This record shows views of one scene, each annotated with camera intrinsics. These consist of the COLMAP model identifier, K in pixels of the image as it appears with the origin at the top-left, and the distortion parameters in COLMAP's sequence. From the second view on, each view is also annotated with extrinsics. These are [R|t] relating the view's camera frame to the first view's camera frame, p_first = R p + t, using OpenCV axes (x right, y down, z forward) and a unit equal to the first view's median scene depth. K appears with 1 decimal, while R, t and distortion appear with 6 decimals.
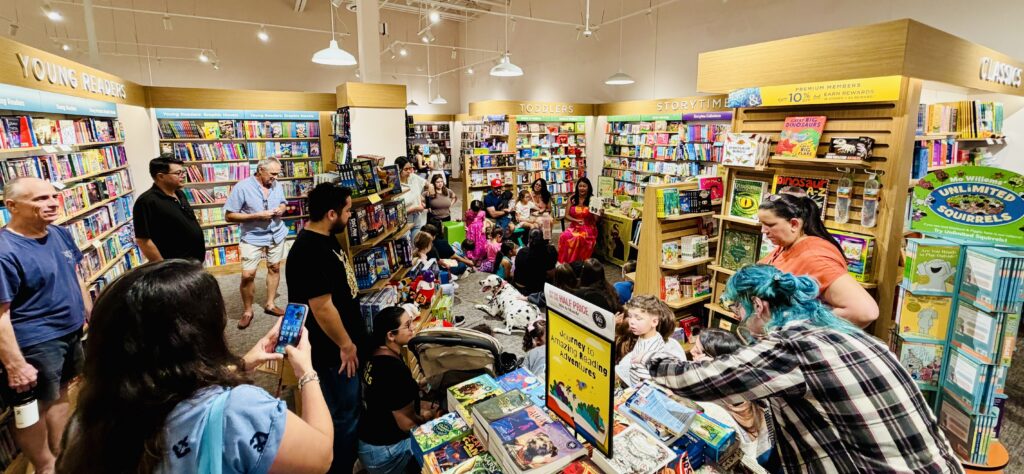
lens RADIAL K [[407.4, 0, 514.6], [0, 407.4, 183.9], [0, 0, 1]] dist [0.000213, 0.000014]
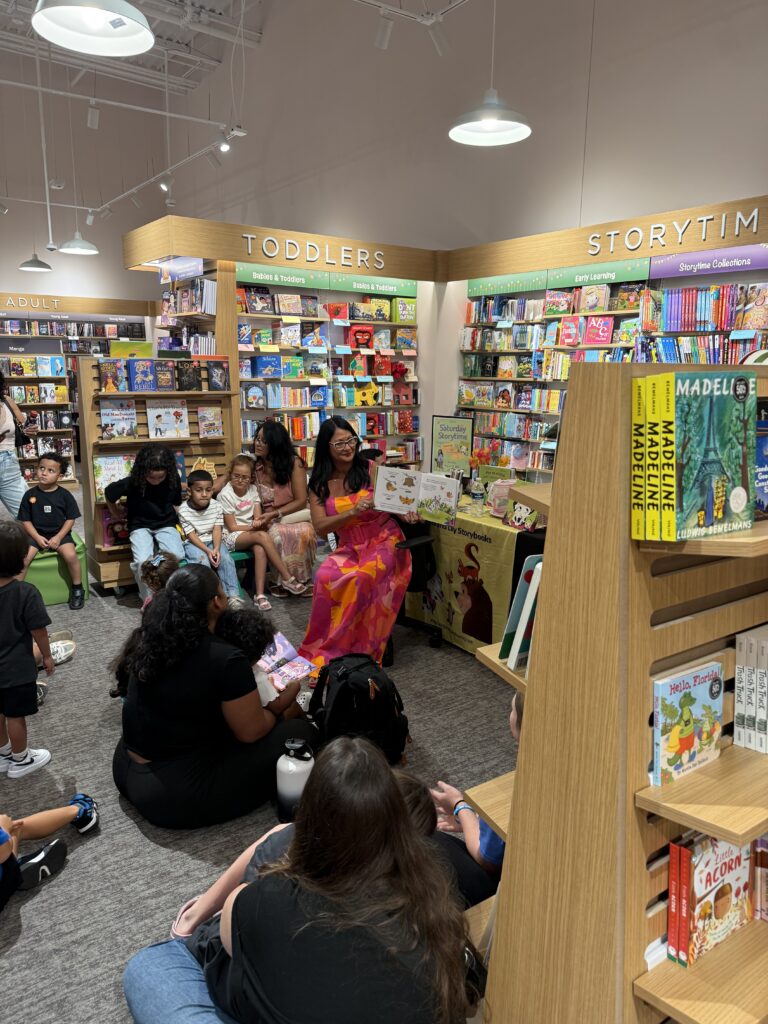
lens RADIAL K [[711.1, 0, 384.0], [0, 711.1, 512.0], [0, 0, 1]] dist [0.158081, -0.295839]
pose [[0.996450, -0.000420, 0.084190, 0.087652], [-0.005483, 0.997541, 0.069869, 0.020067], [-0.084012, -0.070082, 0.993997, 0.282432]]
